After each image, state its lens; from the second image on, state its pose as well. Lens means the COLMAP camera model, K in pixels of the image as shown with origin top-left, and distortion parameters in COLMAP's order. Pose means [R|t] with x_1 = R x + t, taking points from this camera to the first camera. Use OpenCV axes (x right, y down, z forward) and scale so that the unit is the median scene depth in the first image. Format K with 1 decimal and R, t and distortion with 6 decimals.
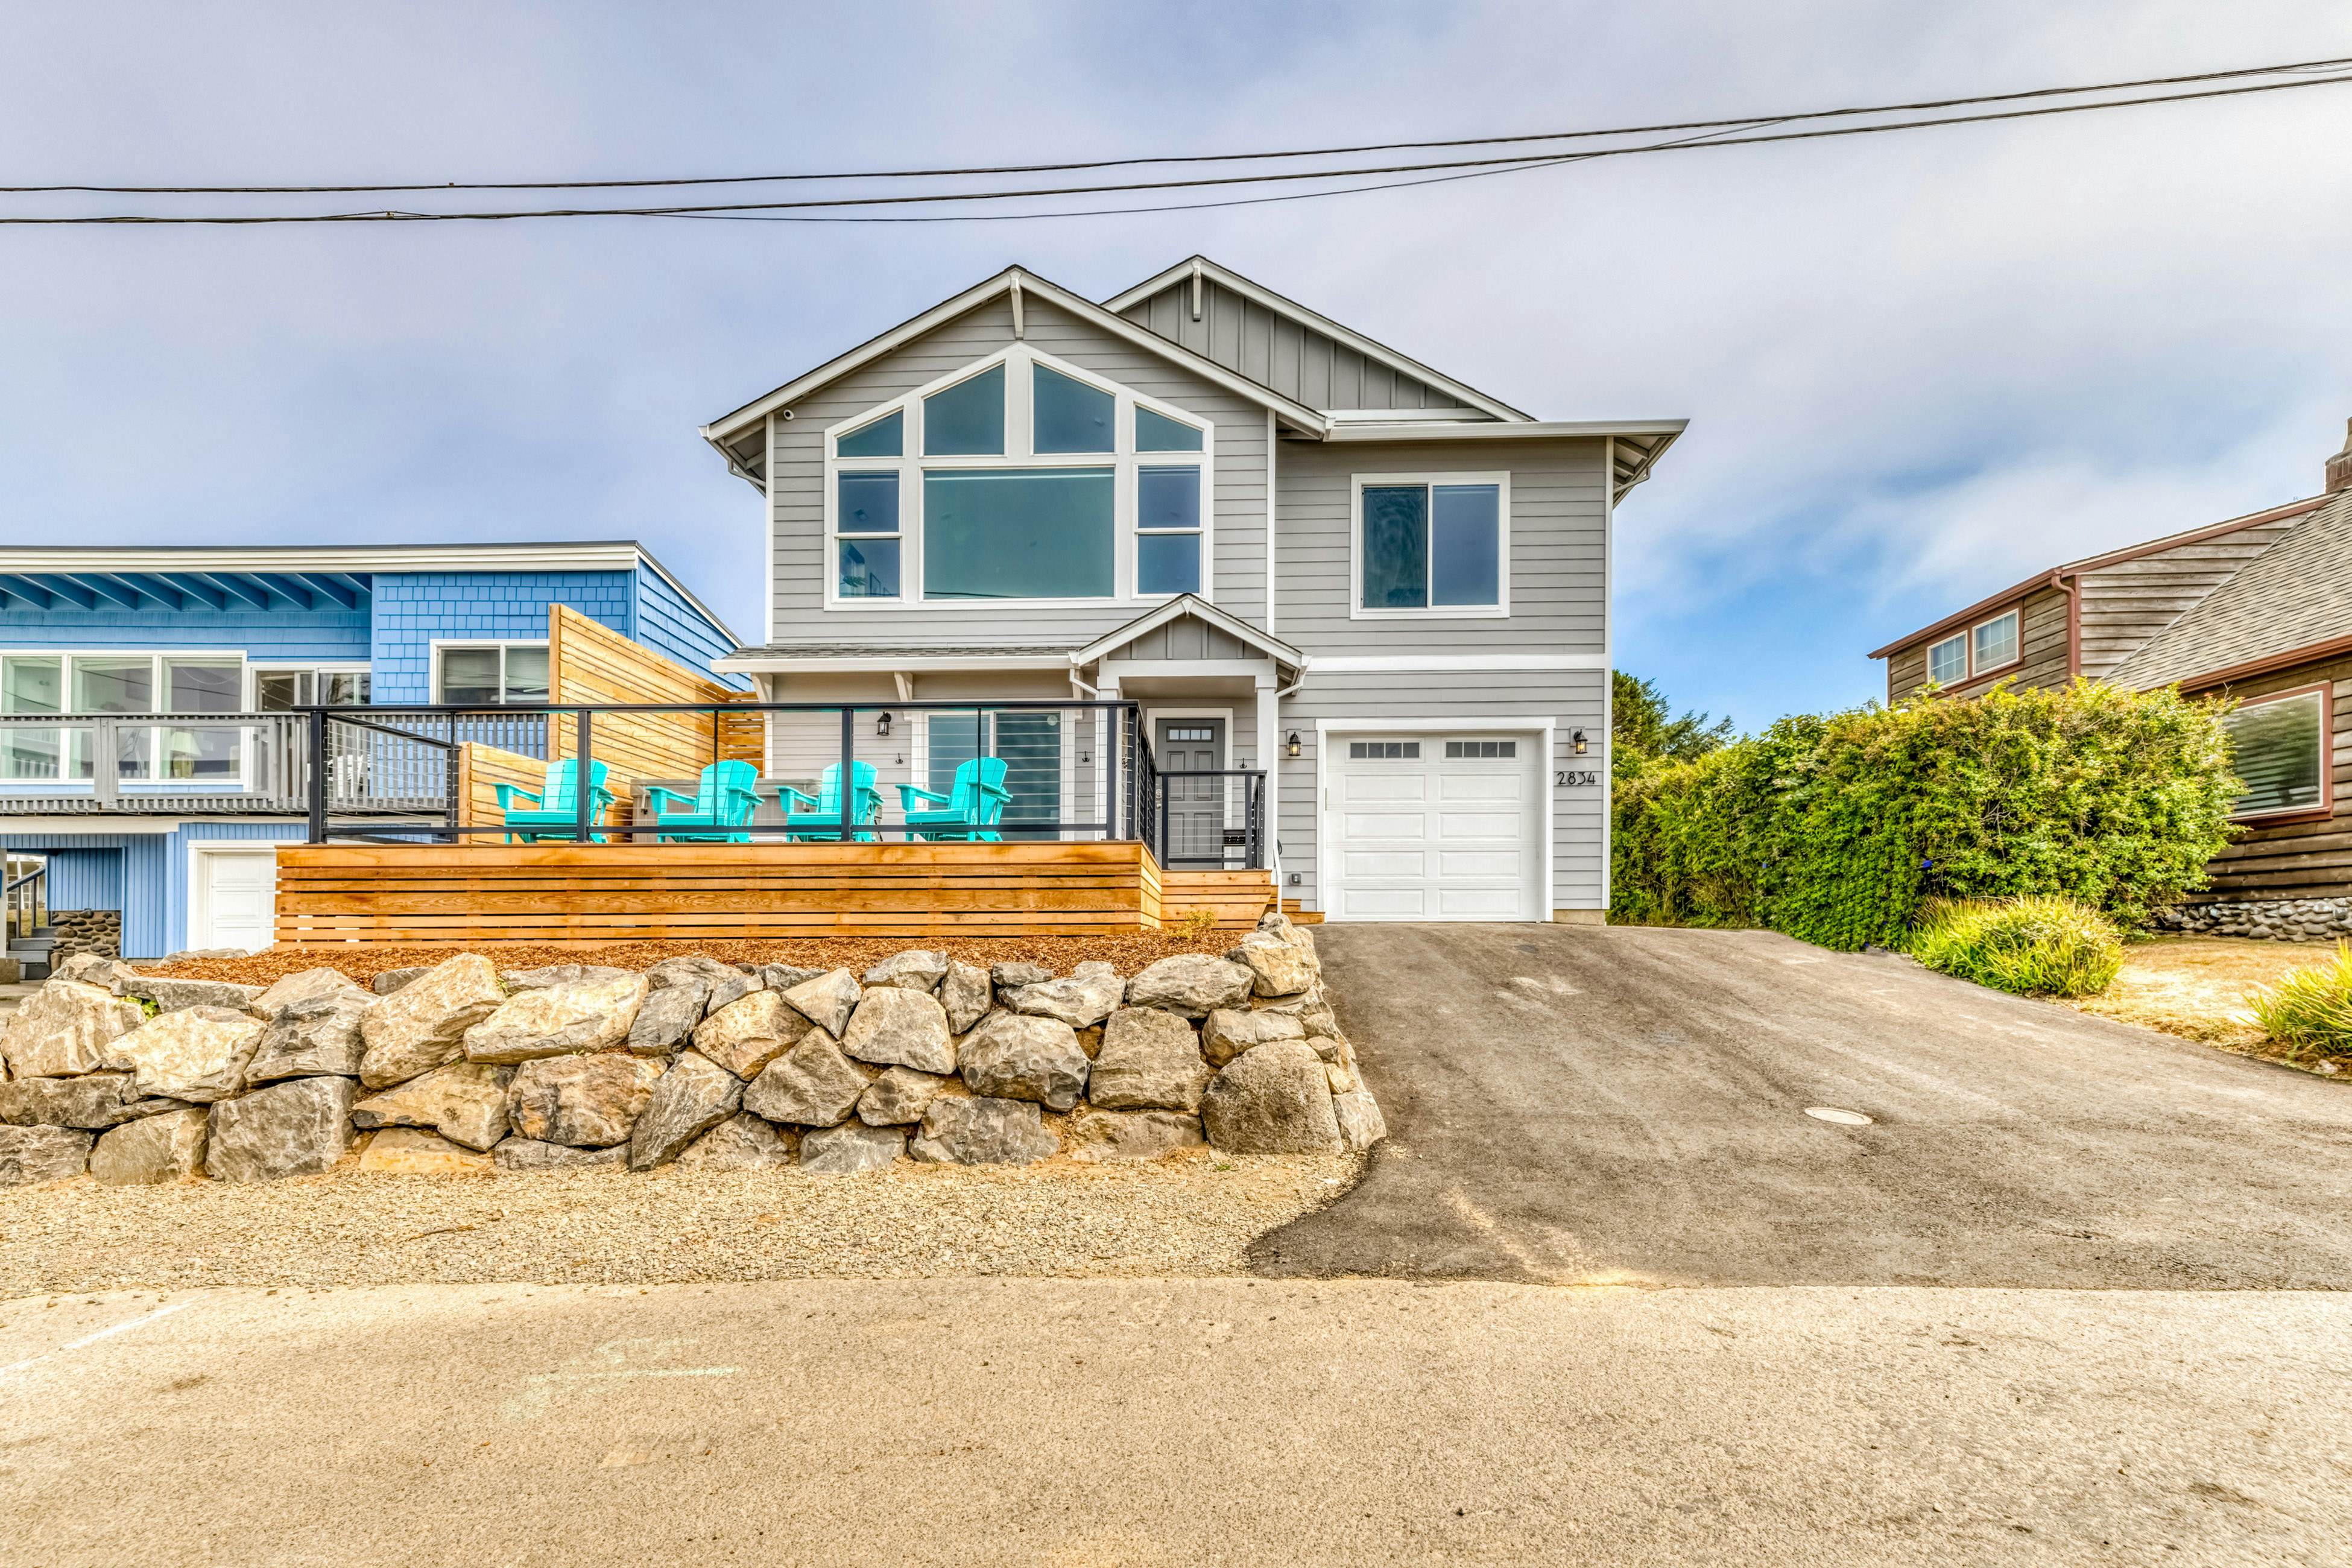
lens RADIAL K [[1062.3, 0, 1177.6], [0, 1062.3, 911.7], [0, 0, 1]] dist [0.010438, -0.000373]
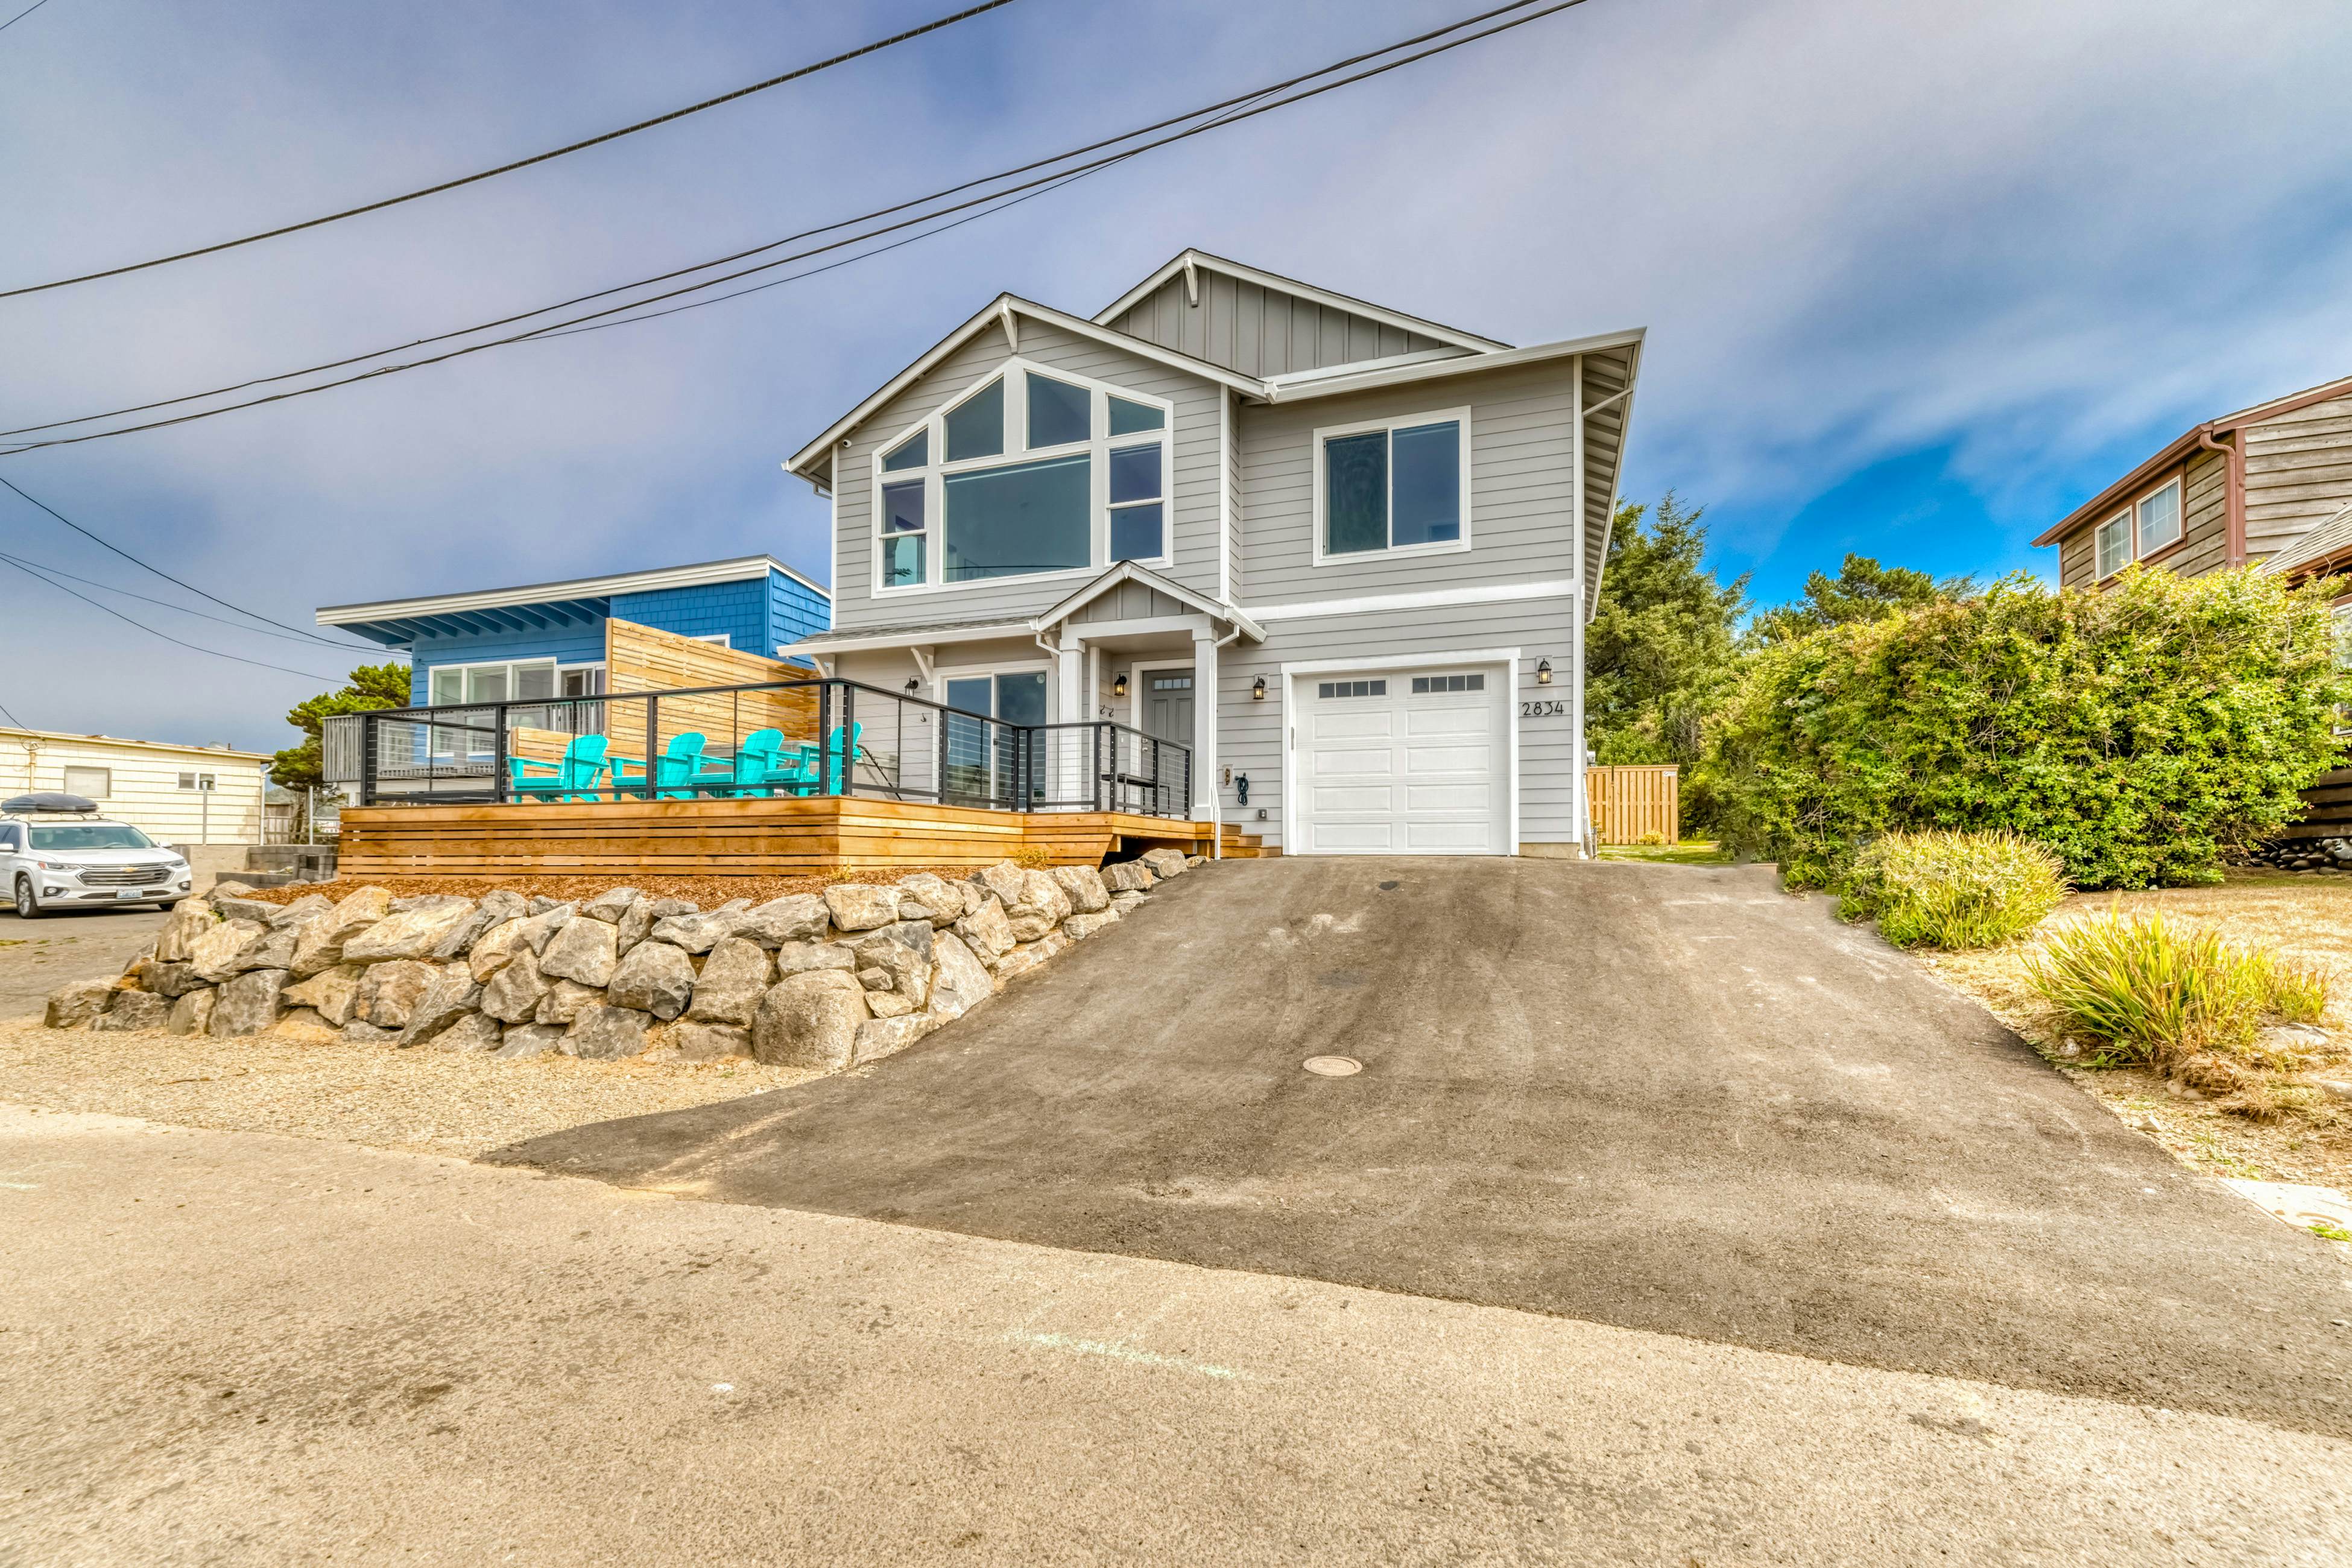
lens RADIAL K [[1007.2, 0, 1265.0], [0, 1007.2, 811.2], [0, 0, 1]] dist [0.025328, -0.012148]
pose [[0.948909, -0.010292, -0.315383, 0.470557], [0.004141, 0.999788, -0.020168, -0.014902], [0.315524, 0.017832, 0.948750, 0.047388]]
